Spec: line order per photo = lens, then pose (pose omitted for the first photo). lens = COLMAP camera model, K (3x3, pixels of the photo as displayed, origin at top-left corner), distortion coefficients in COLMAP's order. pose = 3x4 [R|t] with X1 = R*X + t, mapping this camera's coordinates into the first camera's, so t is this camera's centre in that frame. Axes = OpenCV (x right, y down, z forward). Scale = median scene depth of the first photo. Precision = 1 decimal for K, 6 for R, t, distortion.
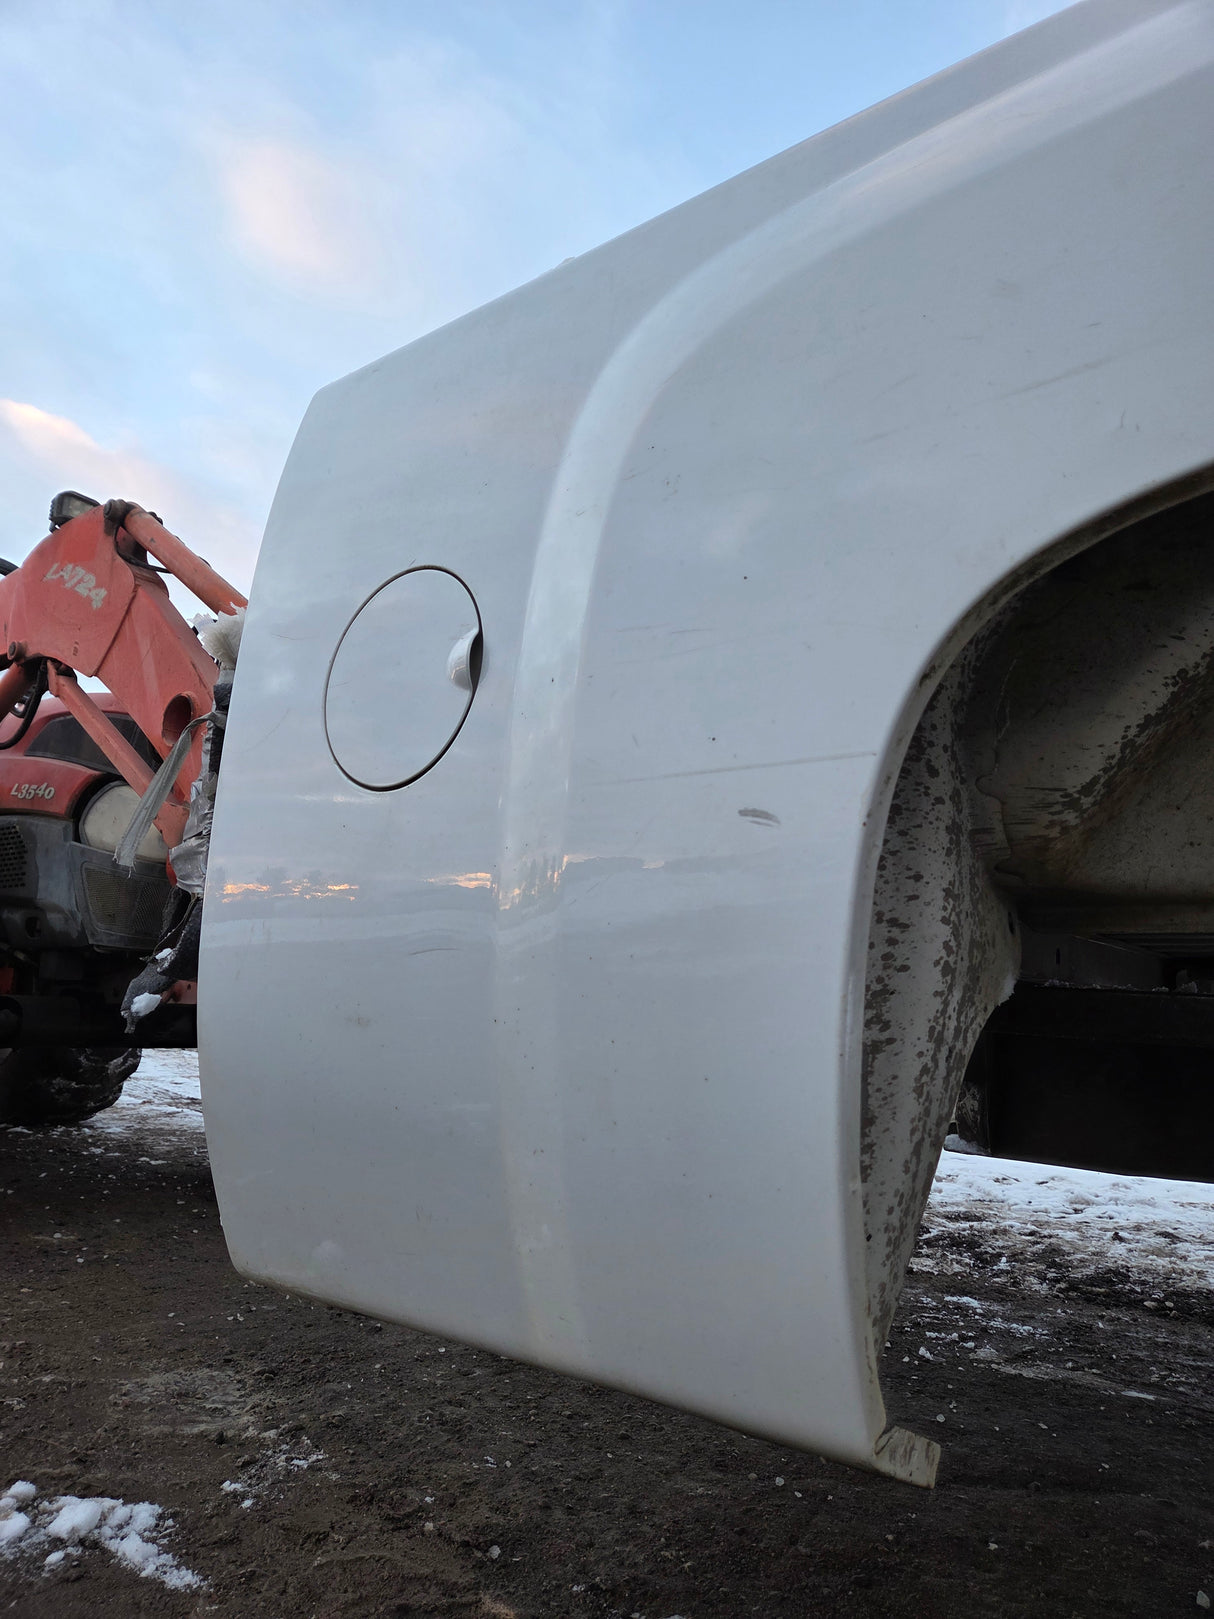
lens RADIAL K [[1075.6, 0, 599.8], [0, 1075.6, 801.6], [0, 0, 1]] dist [0.080824, -0.068077]
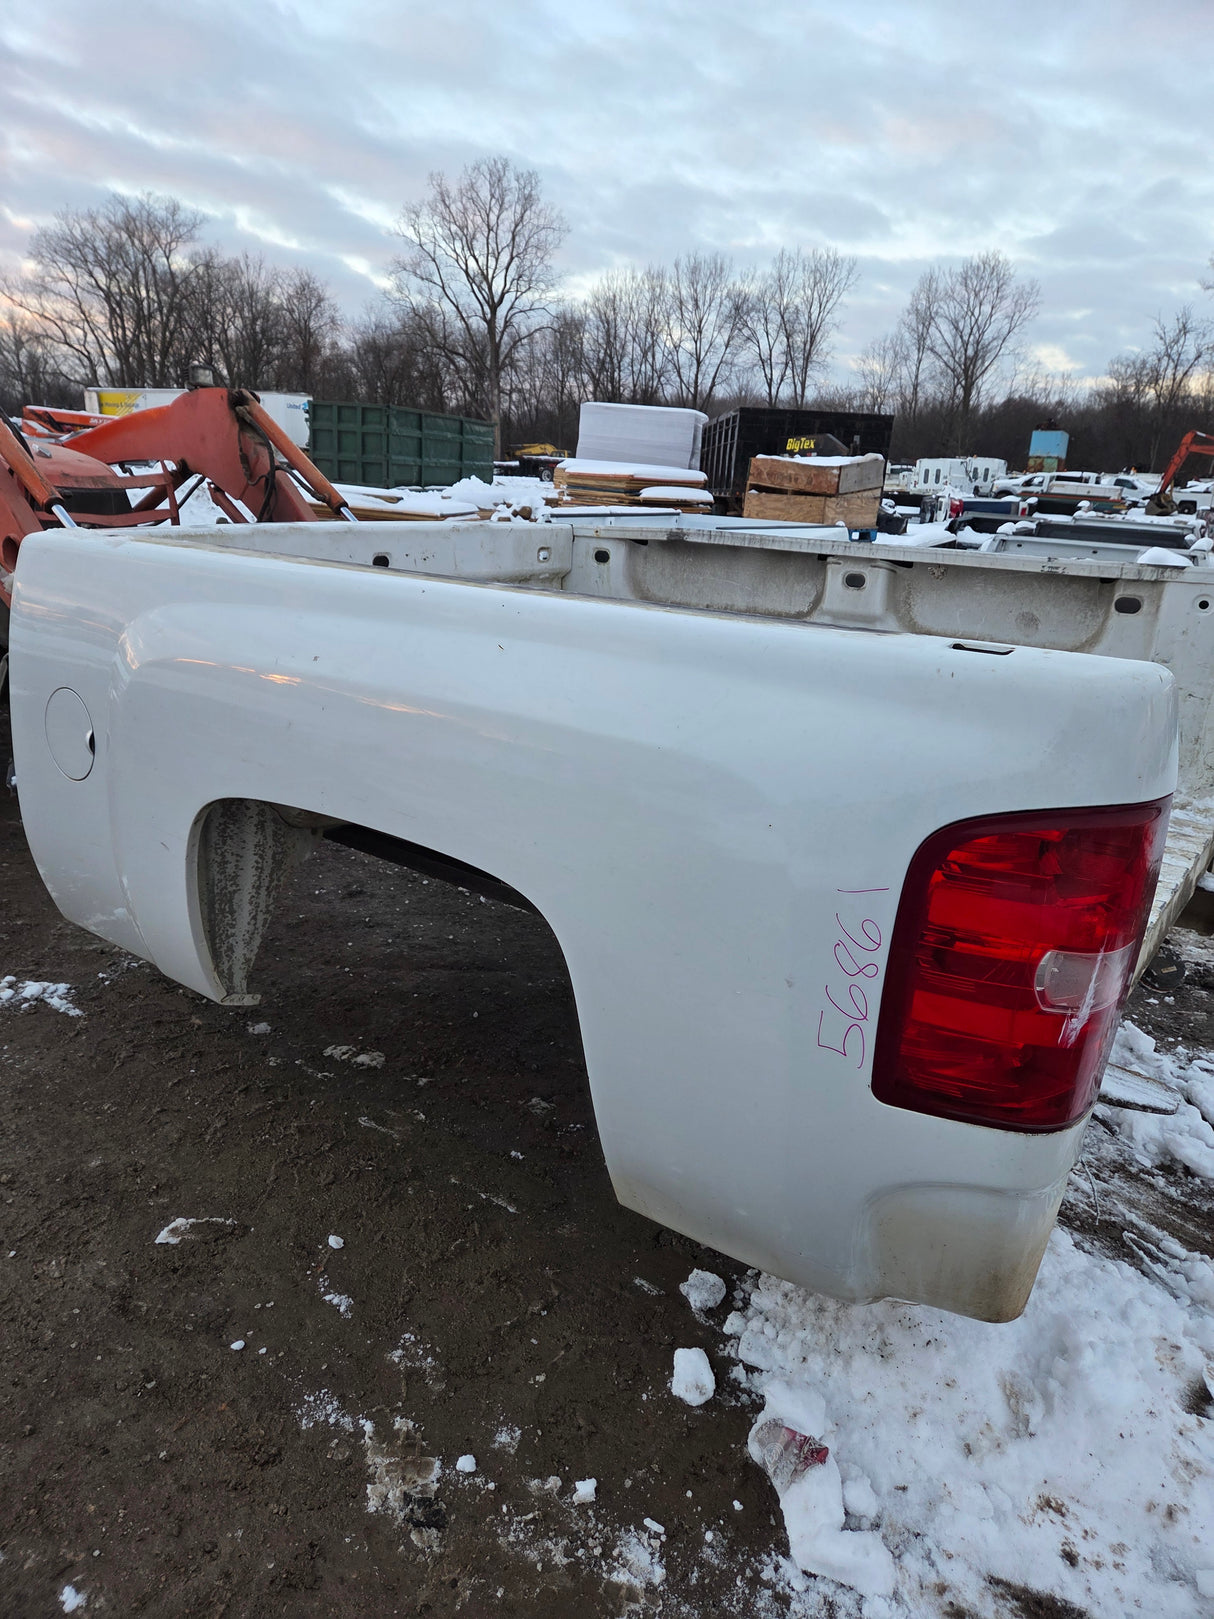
lens RADIAL K [[1080.3, 0, 583.5], [0, 1080.3, 796.5], [0, 0, 1]] dist [0.073123, -0.062625]
pose [[0.999964, 0.000819, 0.008387, 0.742269], [-0.004613, 0.886085, 0.463499, -0.886074], [-0.007052, -0.463521, 0.886058, -0.993851]]
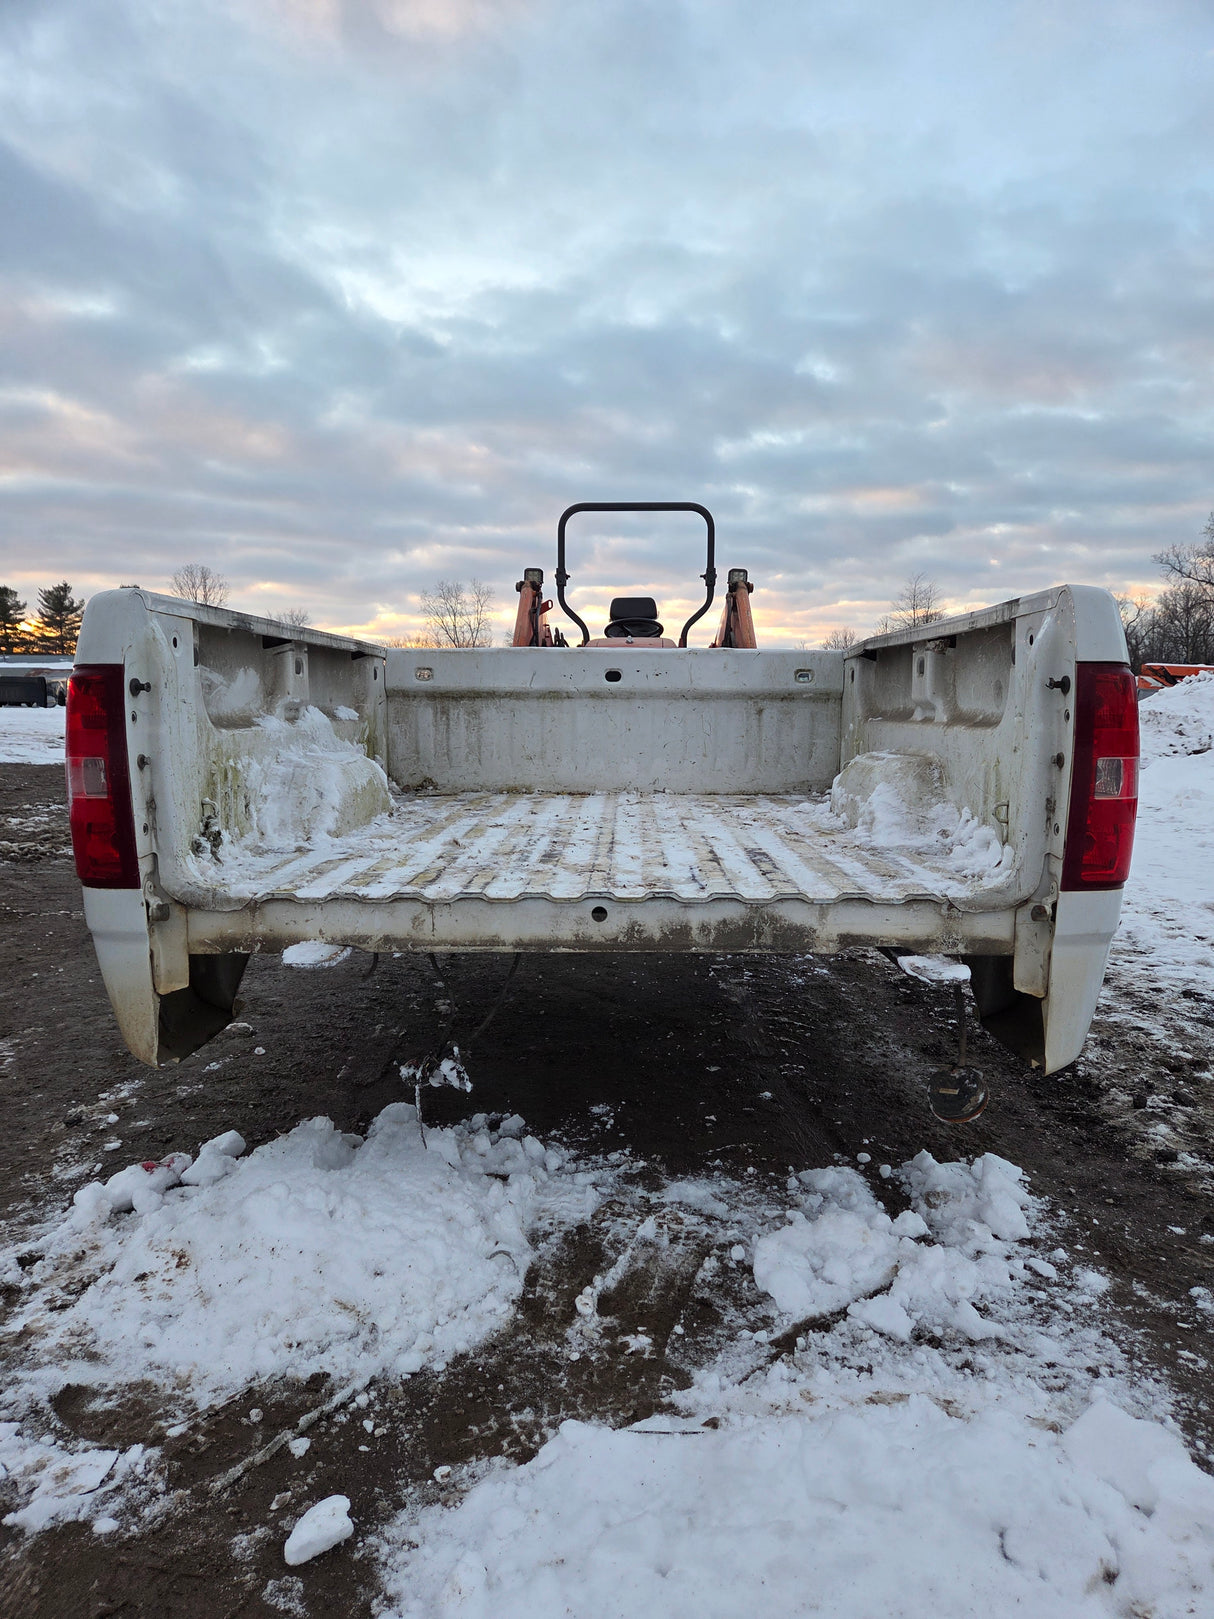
lens RADIAL K [[1080.3, 0, 603.6], [0, 1080.3, 814.4], [0, 0, 1]] dist [0.073123, -0.062625]
pose [[0.587661, 0.049283, -0.807605, 3.035029], [0.166669, 0.969364, 0.180432, -0.374275], [0.791755, -0.240636, 0.561443, -0.485782]]
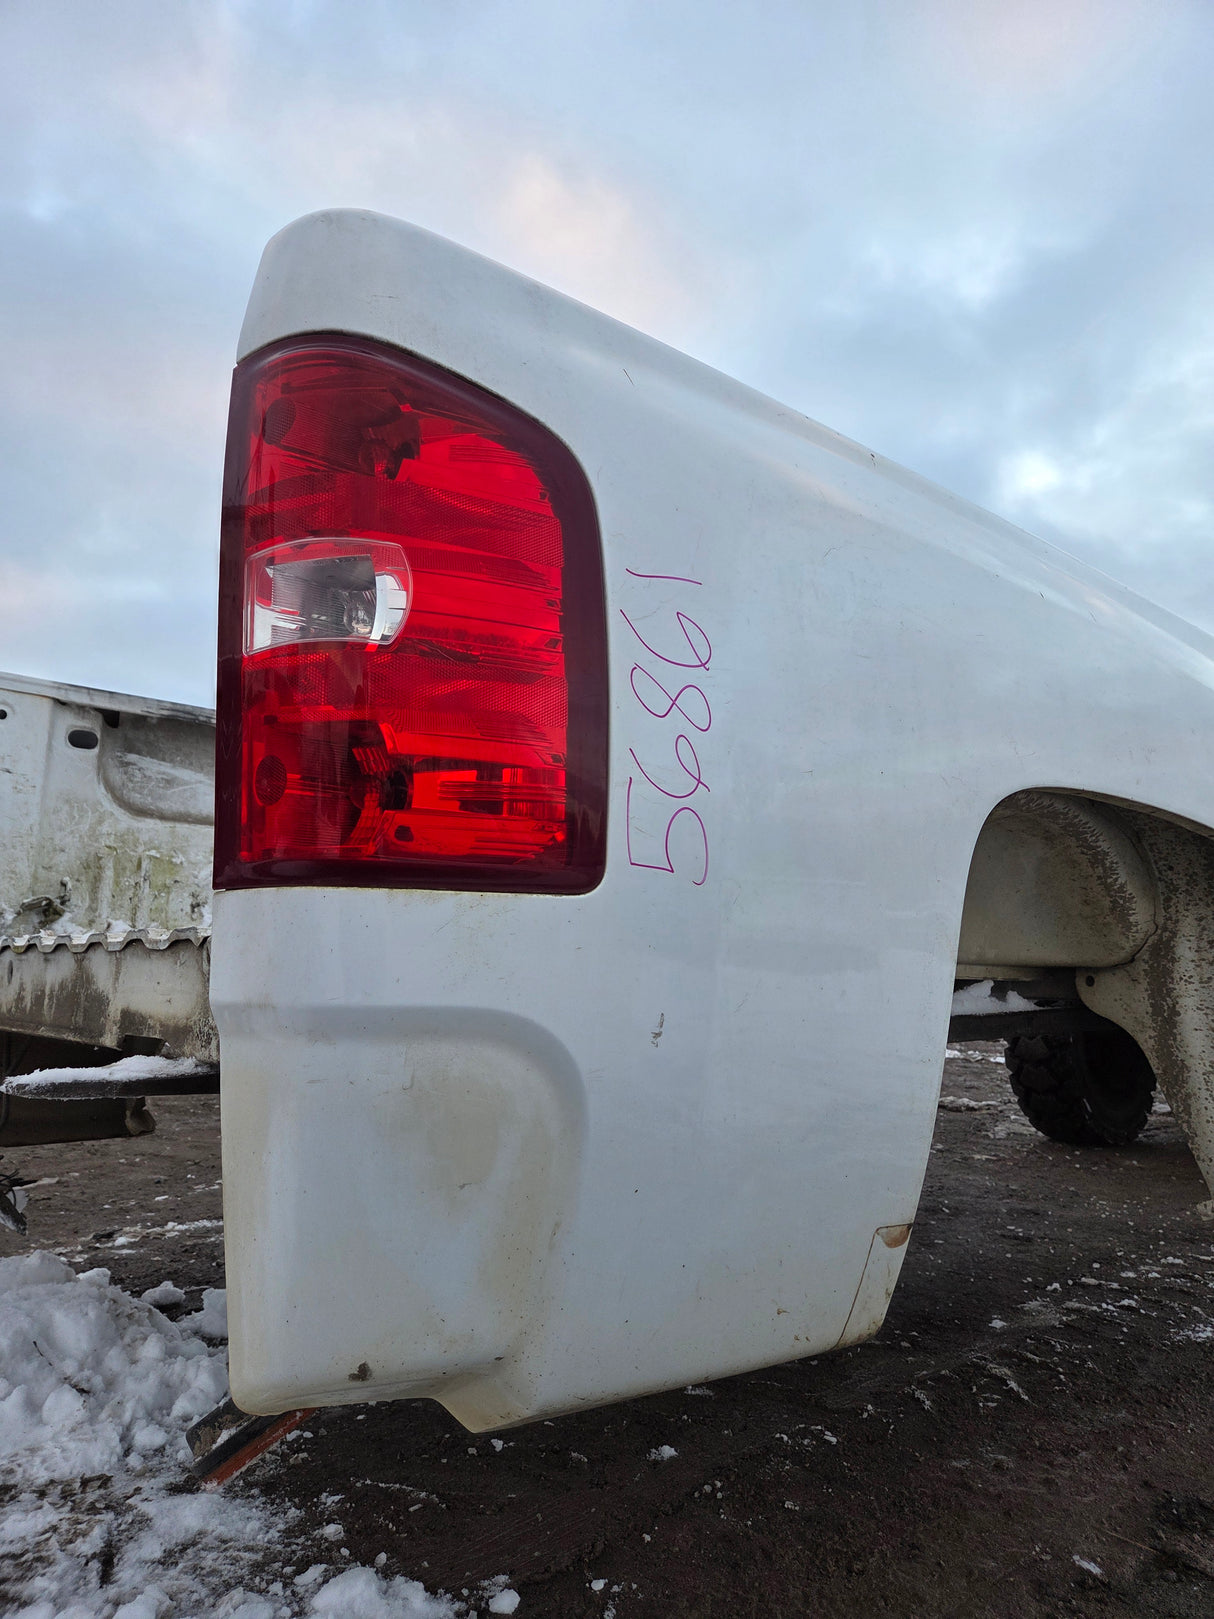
lens RADIAL K [[1080.3, 0, 590.9], [0, 1080.3, 792.2], [0, 0, 1]] dist [0.073123, -0.062625]
pose [[-0.201595, -0.201657, -0.958485, 2.728433], [0.153166, 0.960047, -0.234200, 0.277753], [0.967419, -0.194021, -0.162654, 1.287707]]
